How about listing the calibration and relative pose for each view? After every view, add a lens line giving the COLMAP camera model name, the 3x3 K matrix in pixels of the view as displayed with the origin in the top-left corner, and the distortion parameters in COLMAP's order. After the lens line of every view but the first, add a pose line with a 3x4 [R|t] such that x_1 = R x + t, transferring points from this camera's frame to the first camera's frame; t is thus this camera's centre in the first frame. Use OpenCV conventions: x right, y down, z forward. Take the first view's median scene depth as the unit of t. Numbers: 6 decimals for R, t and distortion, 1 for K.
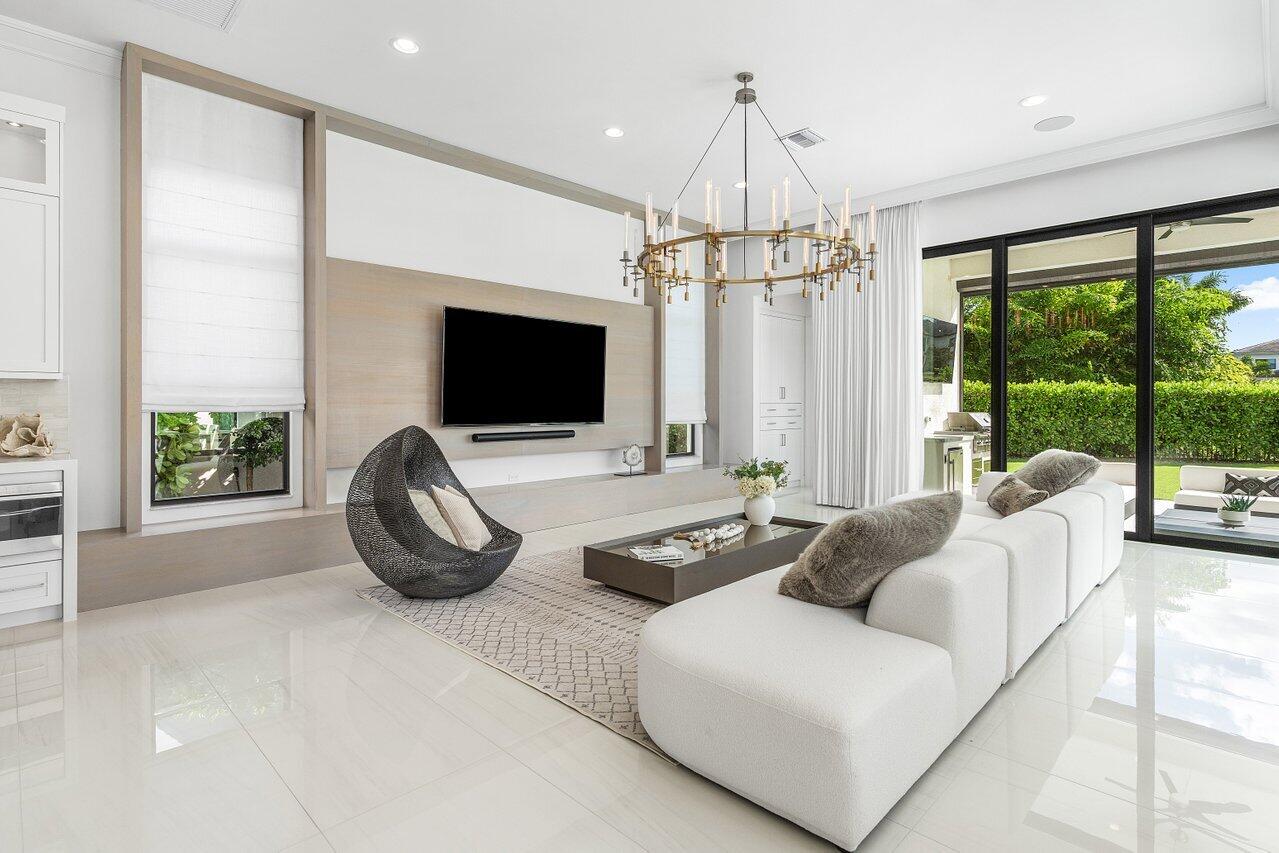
lens RADIAL K [[632.6, 0, 631.6], [0, 632.6, 393.0], [0, 0, 1]] dist [0.004108, 0.000424]
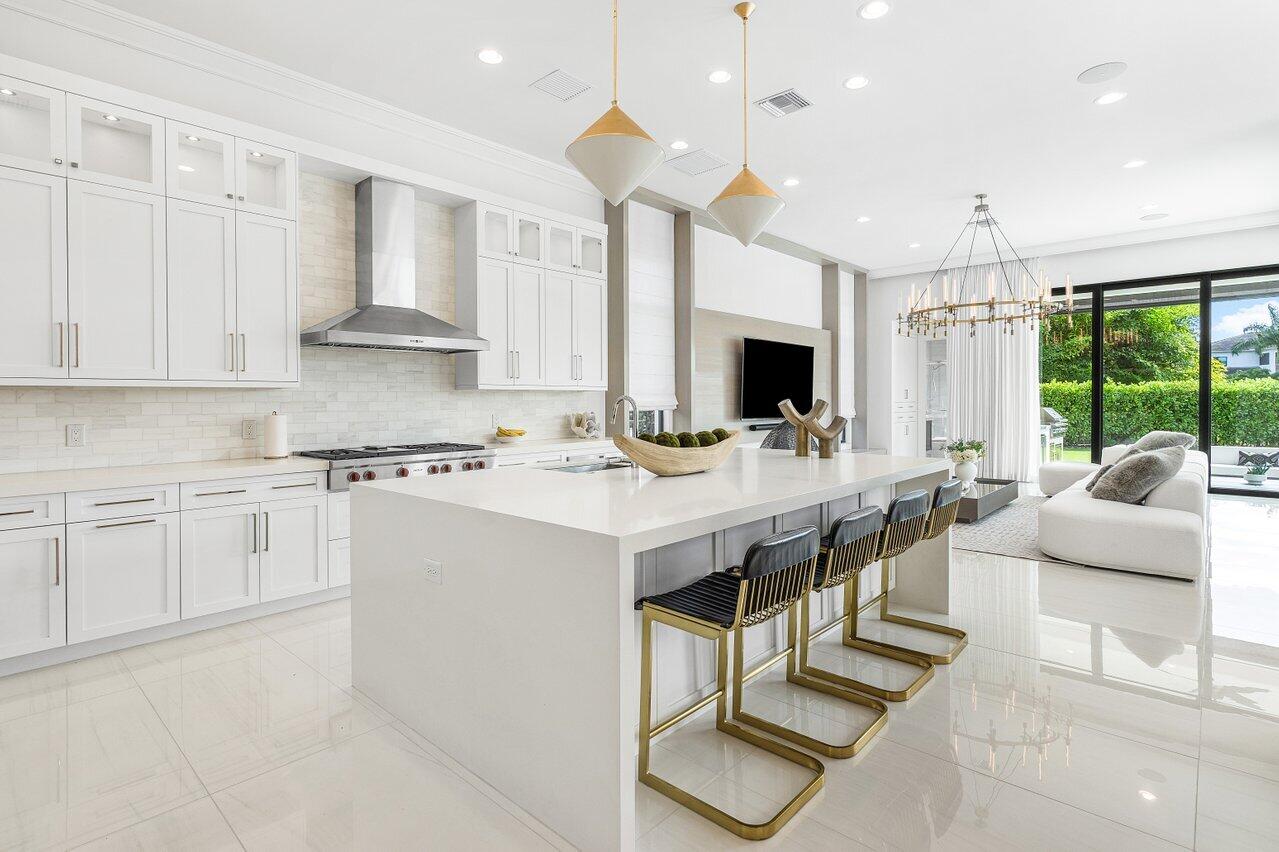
lens RADIAL K [[632.6, 0, 615.1], [0, 632.6, 402.3], [0, 0, 1]] dist [0.004108, 0.000424]
pose [[0.999456, -0.006248, 0.032378, -0.682459], [0.005696, 0.999837, 0.017122, -0.013768], [-0.032479, -0.016928, 0.999329, -0.484491]]
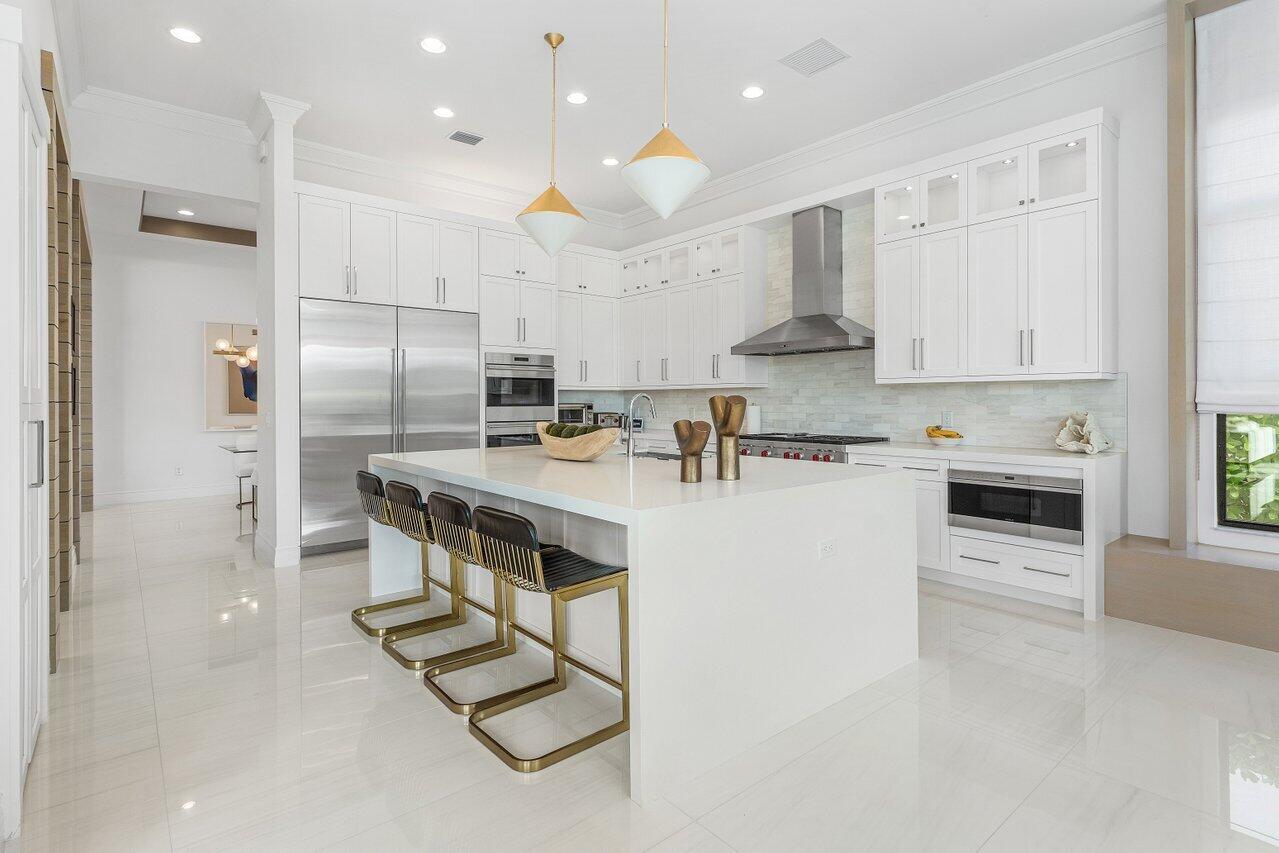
lens RADIAL K [[632.6, 0, 678.6], [0, 632.6, 397.0], [0, 0, 1]] dist [0.004108, 0.000424]
pose [[-0.050300, -0.003535, -0.998728, 0.093324], [0.017383, 0.999839, -0.004414, 0.000391], [0.998583, -0.017583, -0.050230, 0.256967]]
